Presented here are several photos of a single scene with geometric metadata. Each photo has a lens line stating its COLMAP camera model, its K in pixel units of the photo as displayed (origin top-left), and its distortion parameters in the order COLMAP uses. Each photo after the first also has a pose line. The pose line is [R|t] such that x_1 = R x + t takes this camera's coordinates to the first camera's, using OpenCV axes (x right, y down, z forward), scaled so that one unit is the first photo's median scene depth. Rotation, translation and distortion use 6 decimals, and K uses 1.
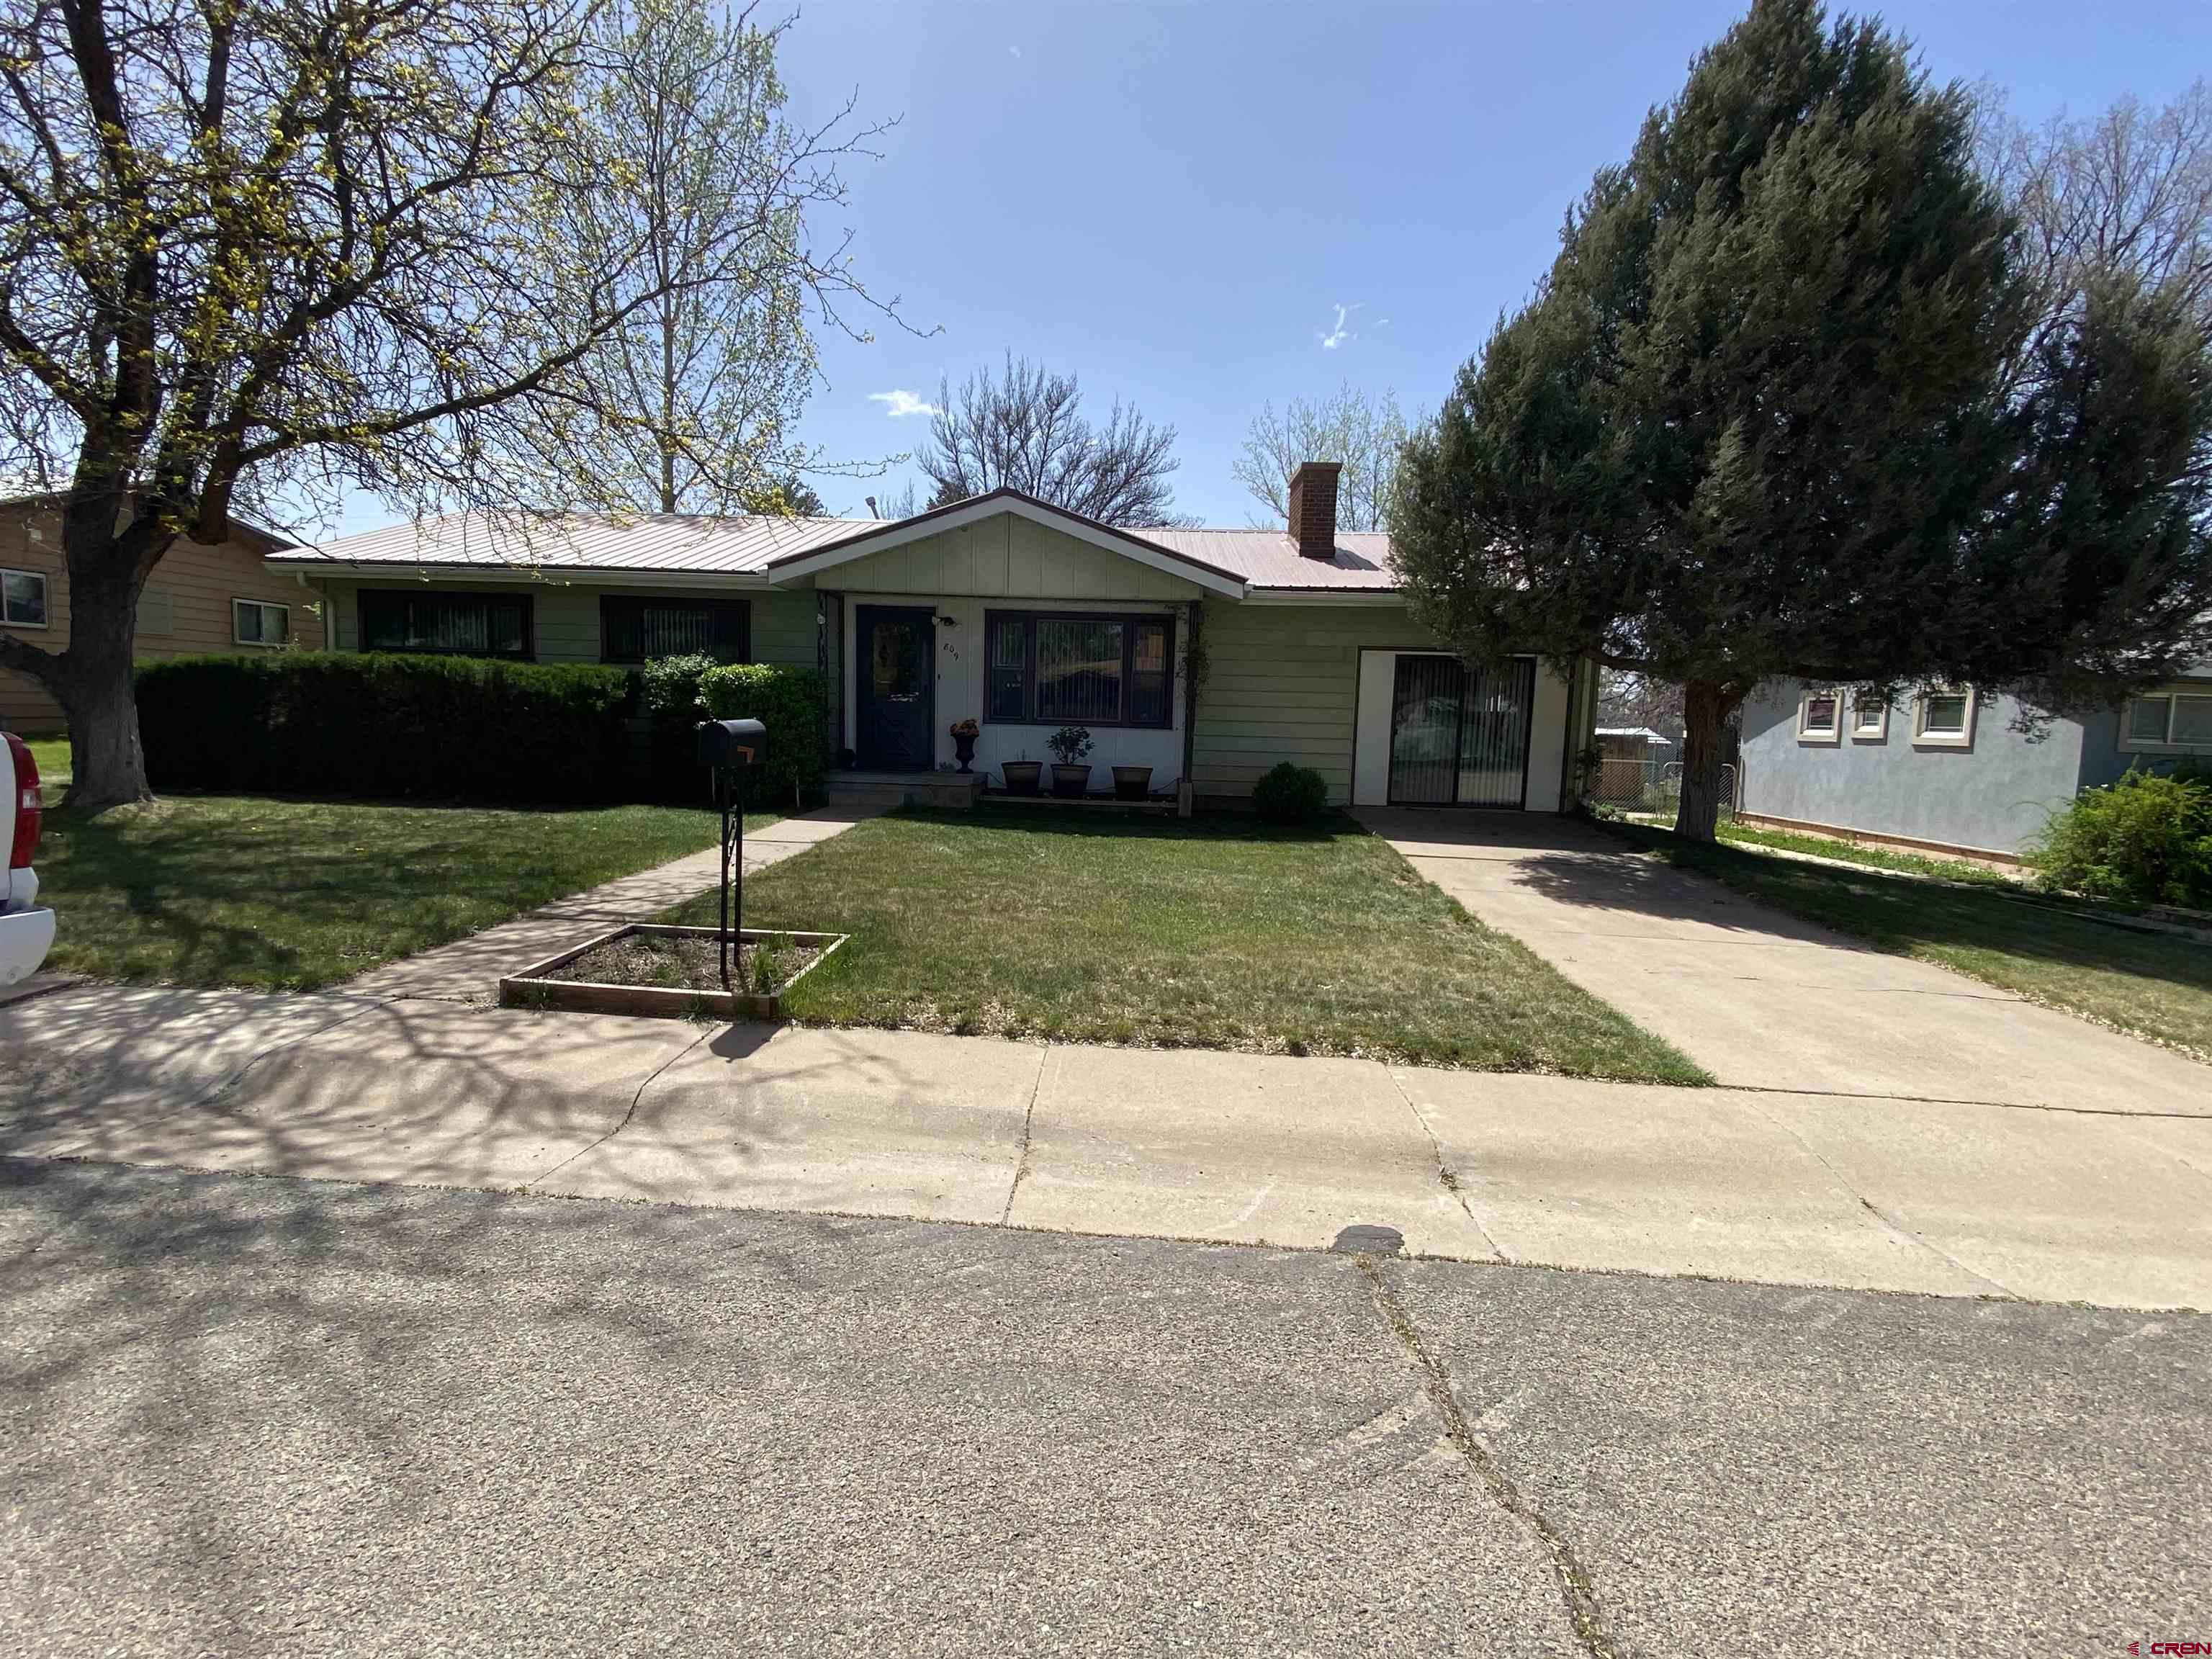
lens RADIAL K [[1027.3, 0, 1080.5], [0, 1027.3, 820.8], [0, 0, 1]] dist [0.009388, -0.013026]
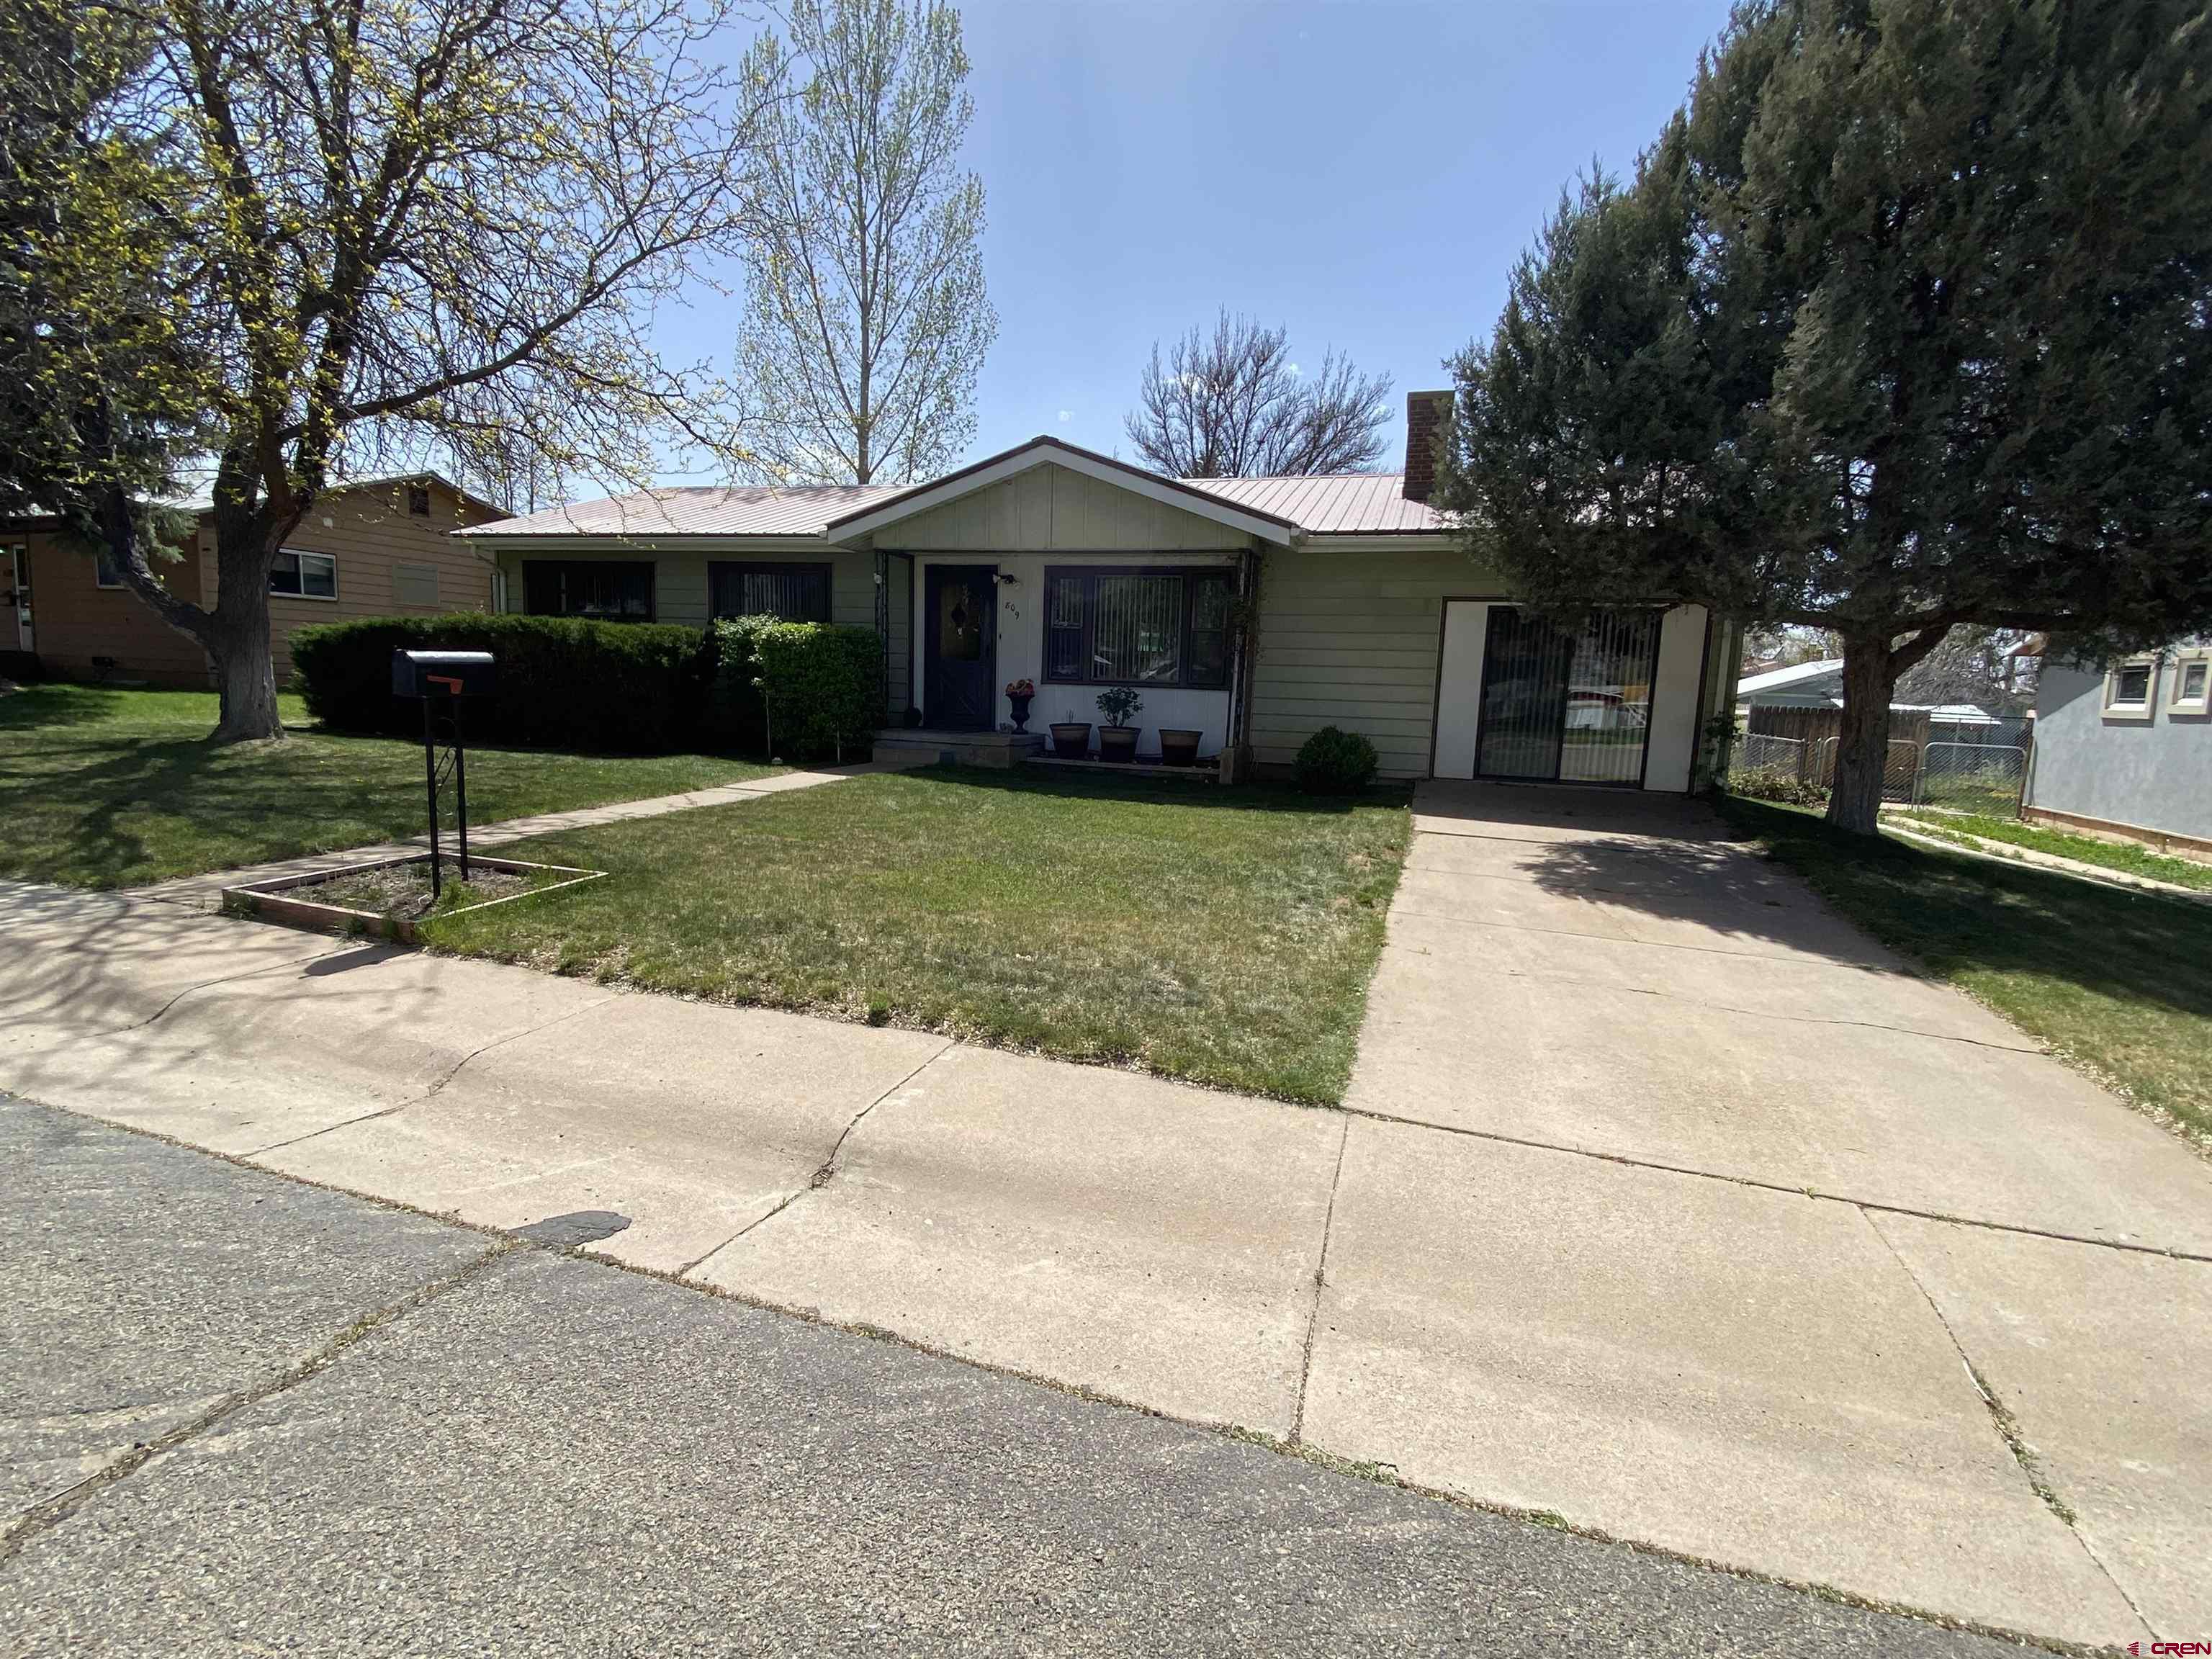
lens RADIAL K [[1027.3, 0, 1113.4], [0, 1027.3, 819.5], [0, 0, 1]] dist [0.009388, -0.013026]
pose [[0.968391, 0.038264, -0.246483, 0.240077], [-0.032975, 0.999129, 0.025553, 0.008073], [0.247246, -0.016617, 0.968810, 0.074917]]
